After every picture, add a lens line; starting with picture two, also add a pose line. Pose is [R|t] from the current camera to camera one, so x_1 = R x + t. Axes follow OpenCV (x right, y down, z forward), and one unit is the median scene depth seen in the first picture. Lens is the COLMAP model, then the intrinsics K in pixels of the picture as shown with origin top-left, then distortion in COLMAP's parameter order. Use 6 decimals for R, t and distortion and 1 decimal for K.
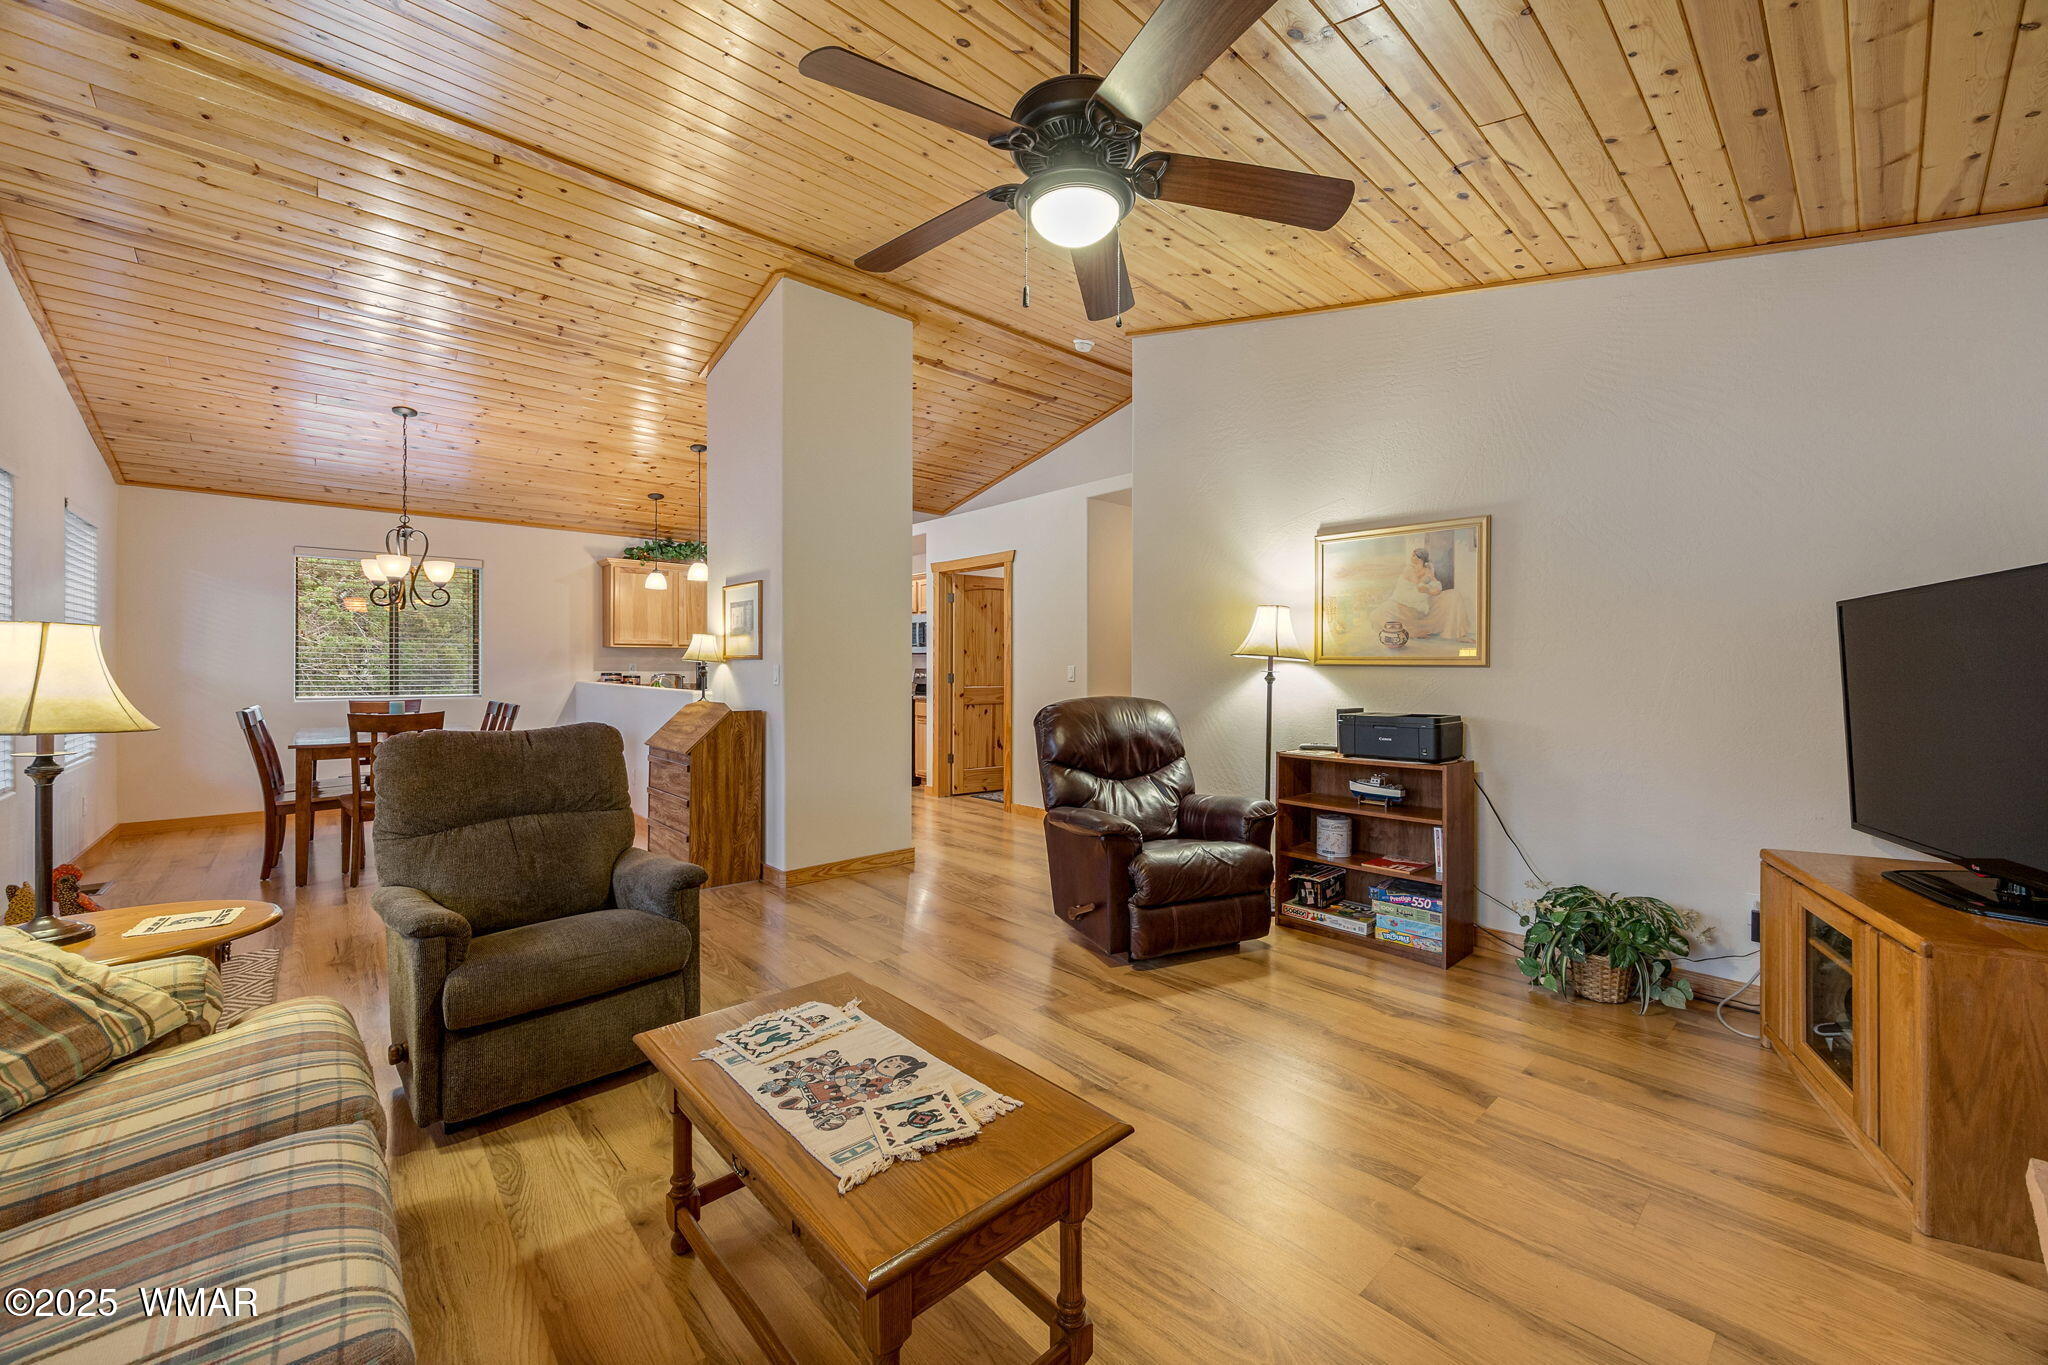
lens RADIAL K [[783.5, 0, 1033.9], [0, 783.5, 667.8], [0, 0, 1]] dist [-0.001122, 0.000576]
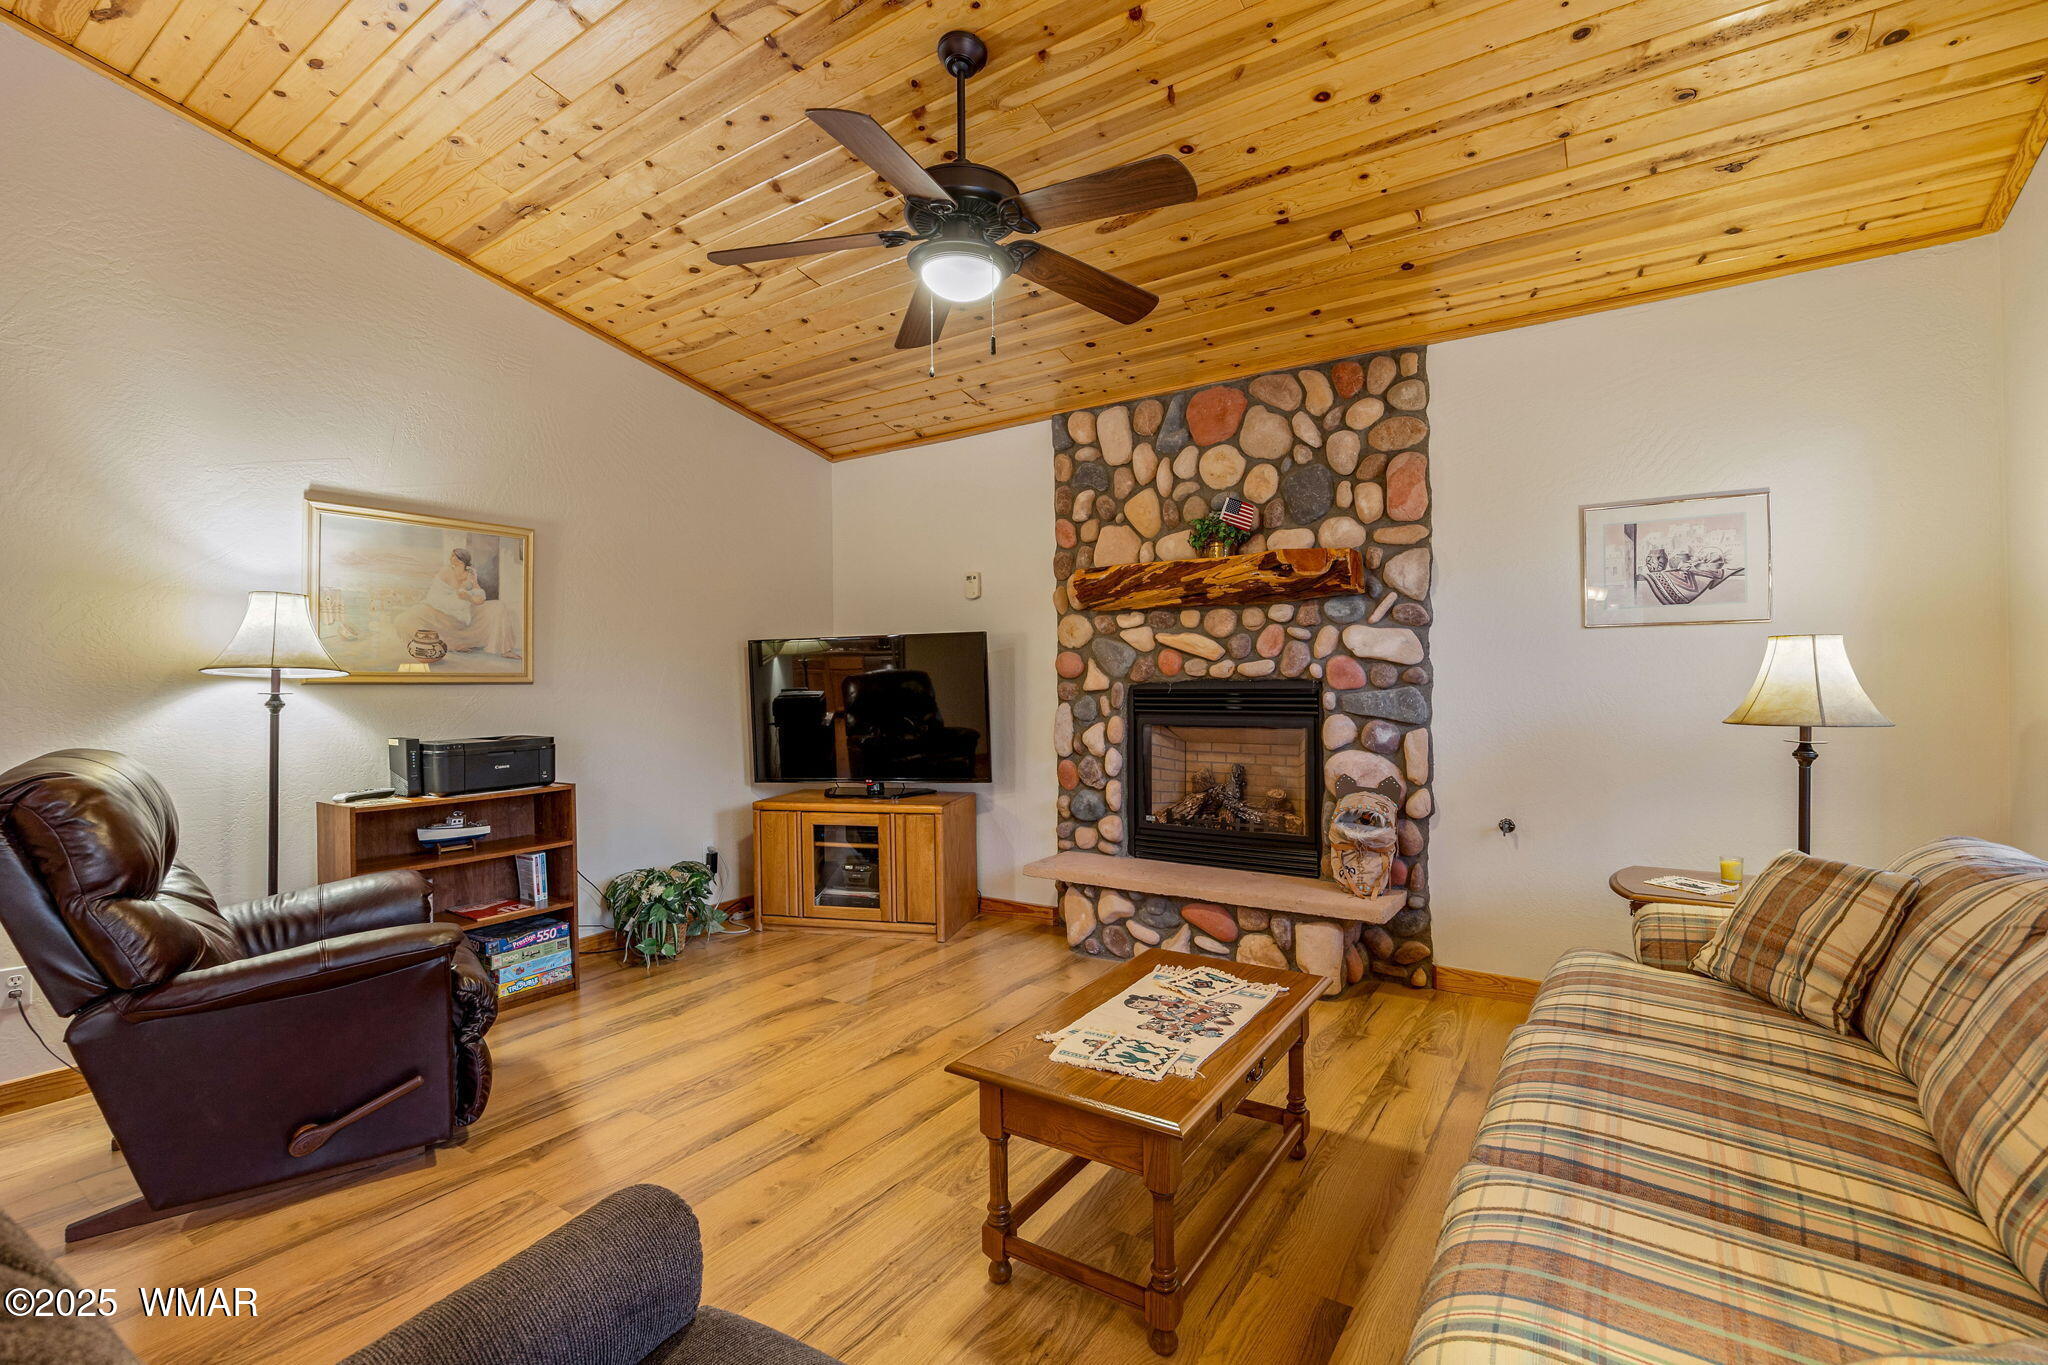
lens RADIAL K [[902.5, 0, 1028.8], [0, 902.5, 678.1], [0, 0, 1]] dist [-0.014159, 0.000041]
pose [[-0.229474, 0.004265, 0.973305, -0.733109], [0.011403, 0.999934, -0.001694, 0.000531], [-0.973248, 0.010710, -0.229507, 0.725728]]
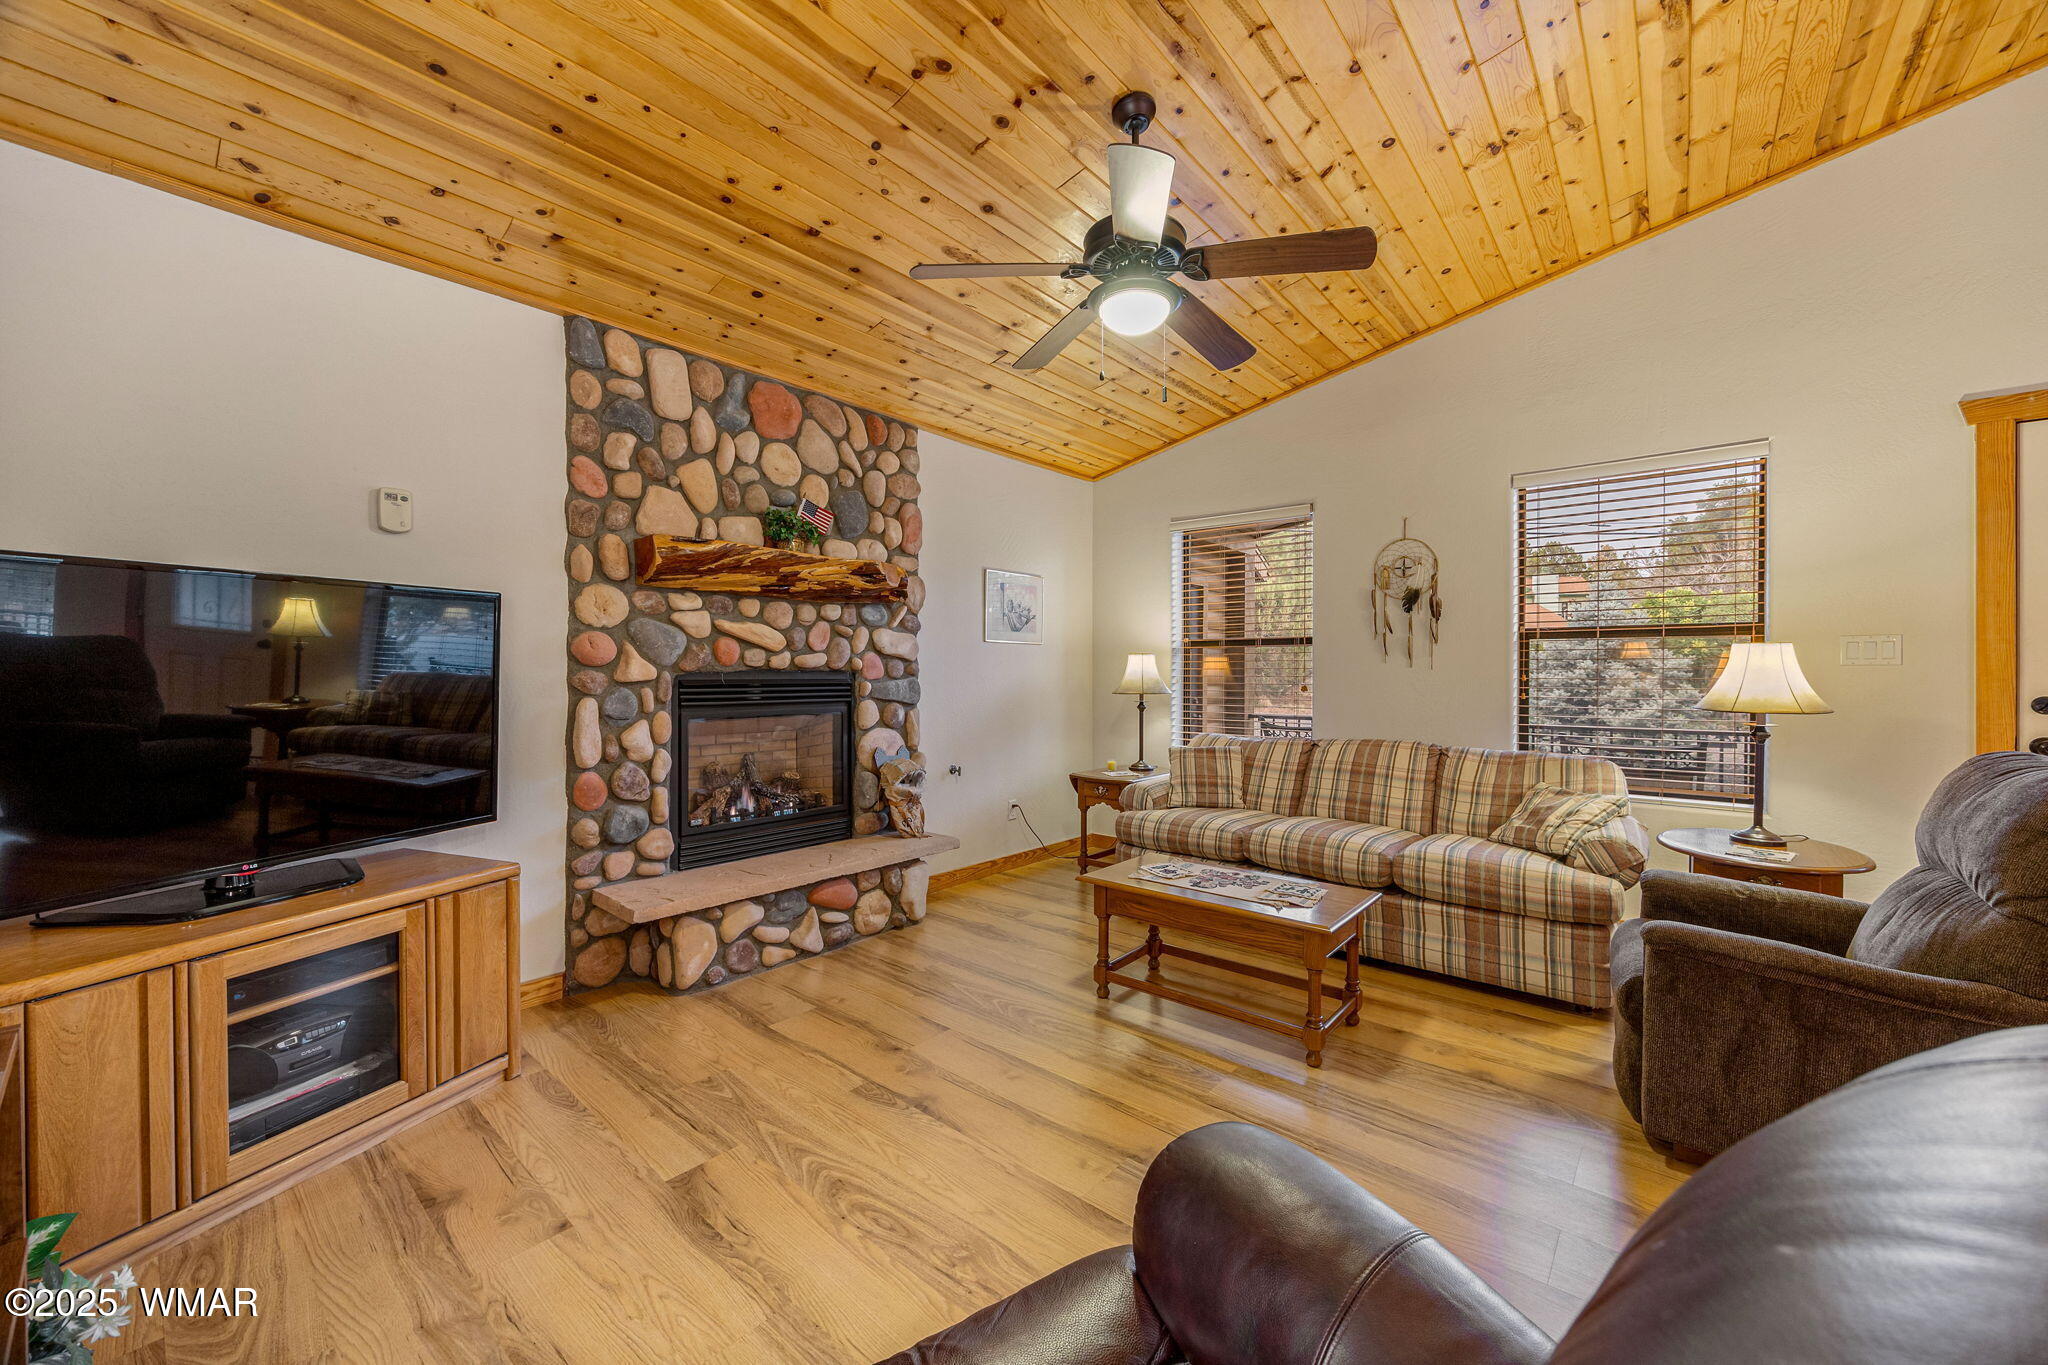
lens RADIAL K [[783.5, 0, 1034.4], [0, 783.5, 678.2], [0, 0, 1]] dist [-0.001122, 0.000576]
pose [[-0.992990, -0.000821, -0.118199, 0.213939], [-0.001777, 0.999967, 0.007981, 0.005479], [0.118188, 0.008135, -0.992958, 1.348016]]
